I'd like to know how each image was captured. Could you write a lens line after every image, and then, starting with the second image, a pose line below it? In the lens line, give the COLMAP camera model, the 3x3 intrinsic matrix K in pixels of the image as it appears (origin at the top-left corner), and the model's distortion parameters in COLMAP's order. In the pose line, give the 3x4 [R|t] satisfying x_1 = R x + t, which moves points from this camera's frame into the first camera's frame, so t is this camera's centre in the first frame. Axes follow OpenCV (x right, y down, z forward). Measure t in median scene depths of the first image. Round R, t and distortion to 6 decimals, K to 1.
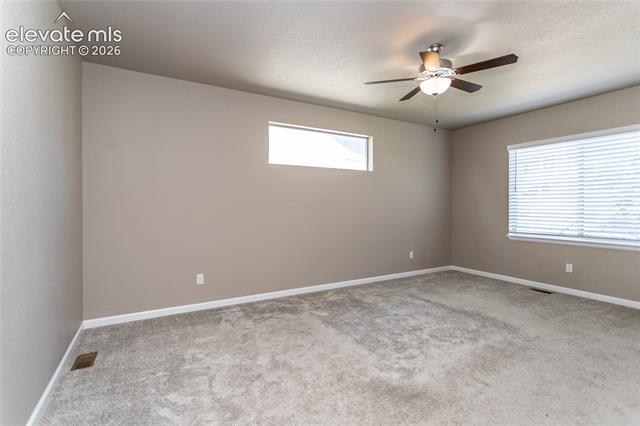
lens RADIAL K [[310.0, 0, 315.5], [0, 310.0, 208.1], [0, 0, 1]] dist [0.003161, 0.002174]
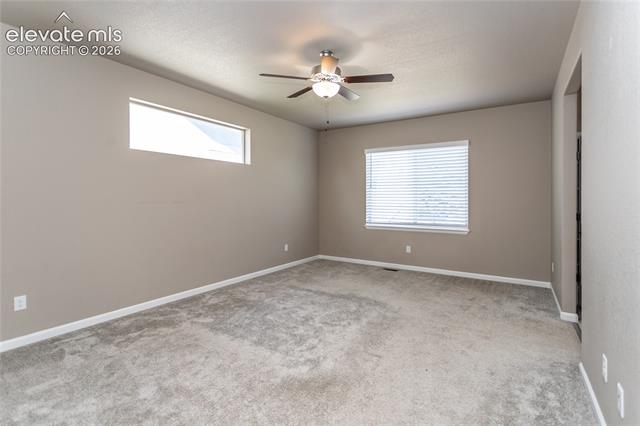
lens RADIAL K [[310.0, 0, 317.8], [0, 310.0, 199.7], [0, 0, 1]] dist [0.003161, 0.002174]
pose [[0.885223, 0.001538, 0.465164, -0.124036], [0.001216, 0.999983, -0.005621, -0.004293], [-0.465165, 0.005542, 0.885206, 0.057989]]
